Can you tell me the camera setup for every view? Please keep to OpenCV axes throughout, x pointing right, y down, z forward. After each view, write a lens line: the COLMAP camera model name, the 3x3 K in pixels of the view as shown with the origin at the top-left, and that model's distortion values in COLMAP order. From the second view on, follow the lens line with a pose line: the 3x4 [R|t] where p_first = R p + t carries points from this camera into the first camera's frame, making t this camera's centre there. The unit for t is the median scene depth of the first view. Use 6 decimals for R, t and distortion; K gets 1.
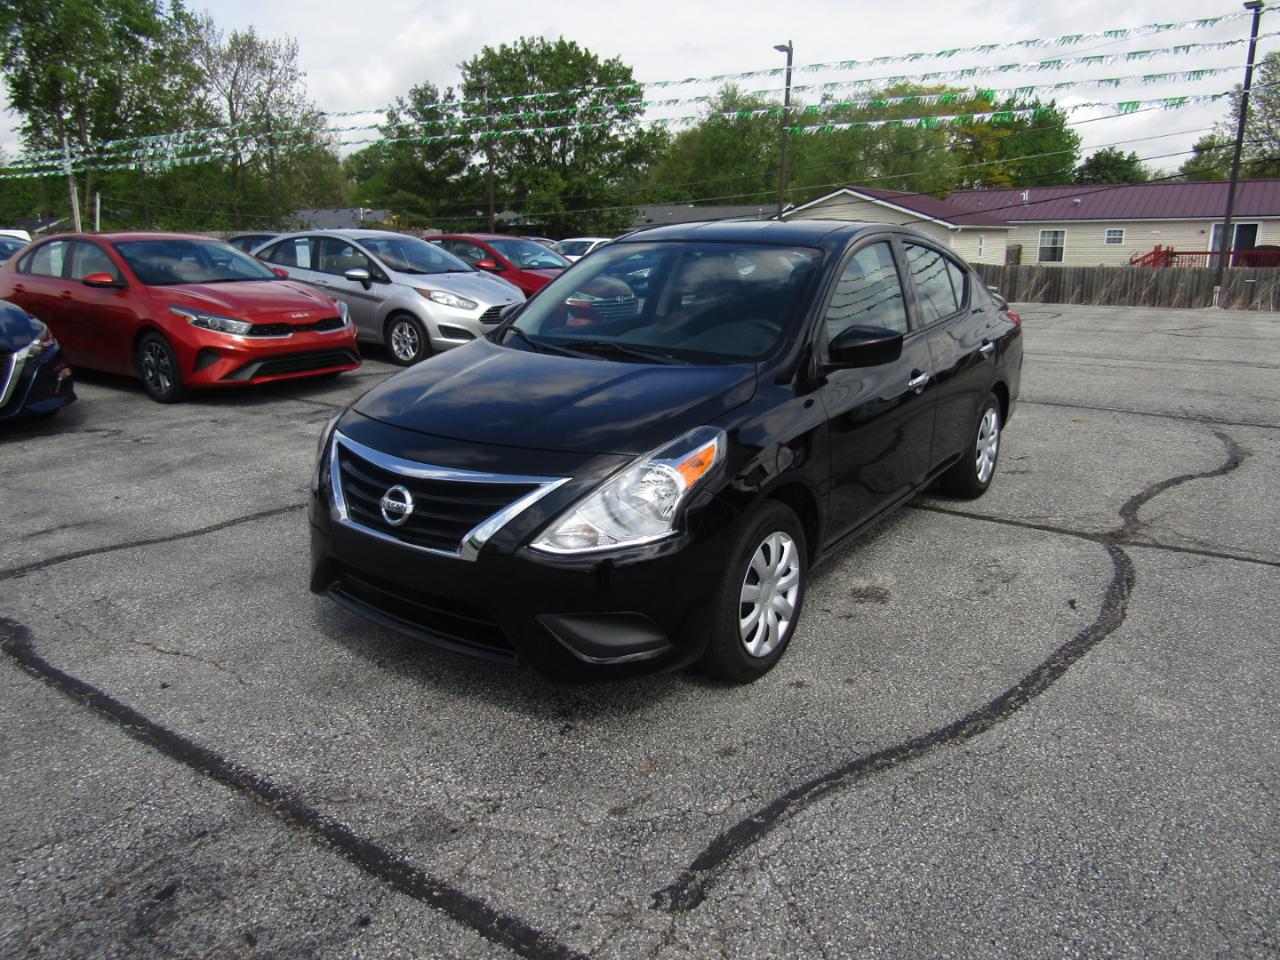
lens RADIAL K [[884.0, 0, 647.7], [0, 884.0, 481.4], [0, 0, 1]] dist [-0.010724, 0.002757]
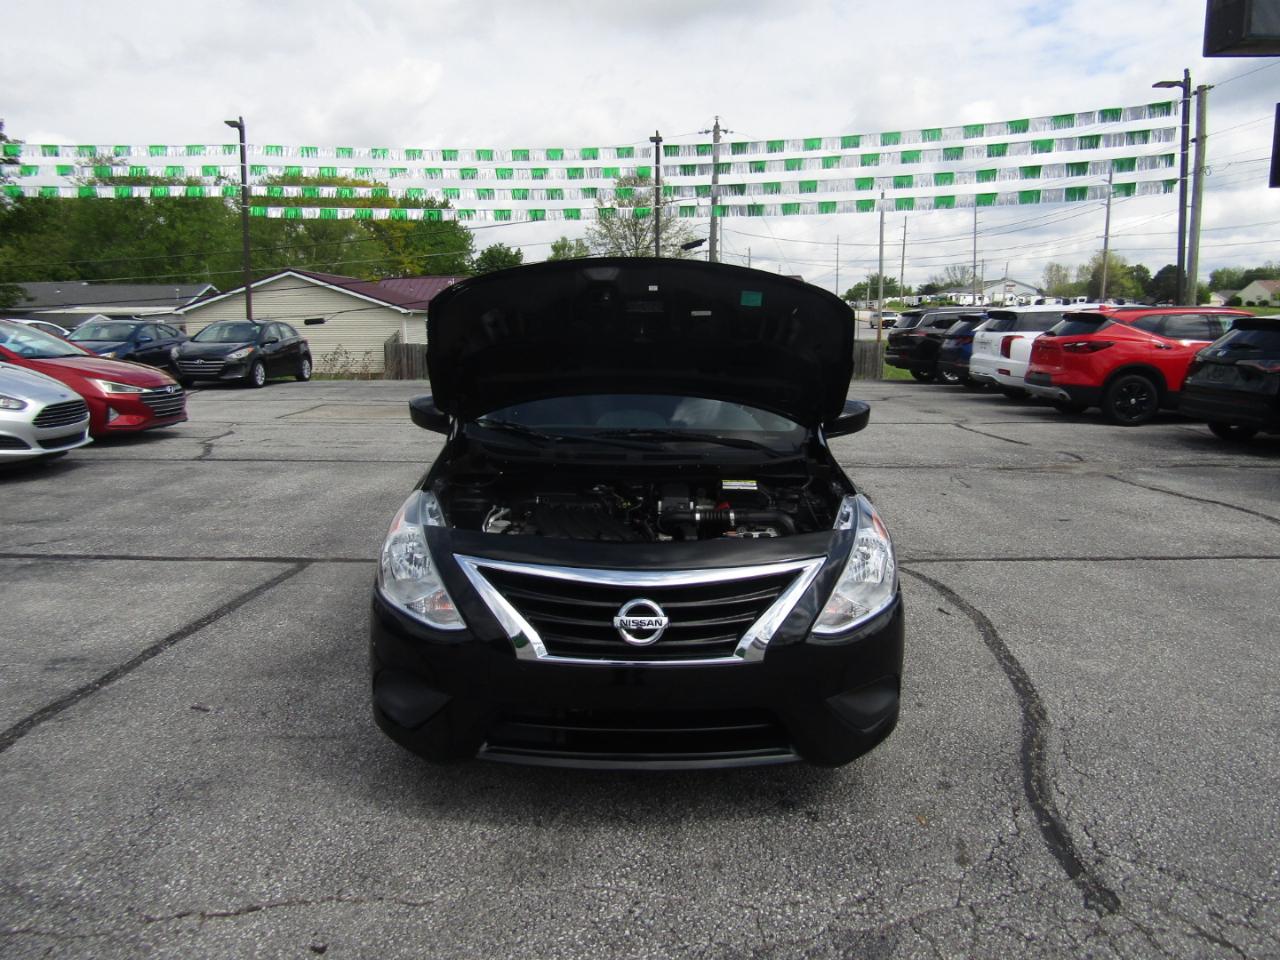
lens RADIAL K [[884.0, 0, 647.7], [0, 884.0, 481.4], [0, 0, 1]] dist [-0.010724, 0.002757]
pose [[0.809428, -0.097801, 0.579017, -0.810823], [0.149059, 0.987957, -0.041500, -0.077233], [-0.567985, 0.119899, 0.814259, 0.271892]]
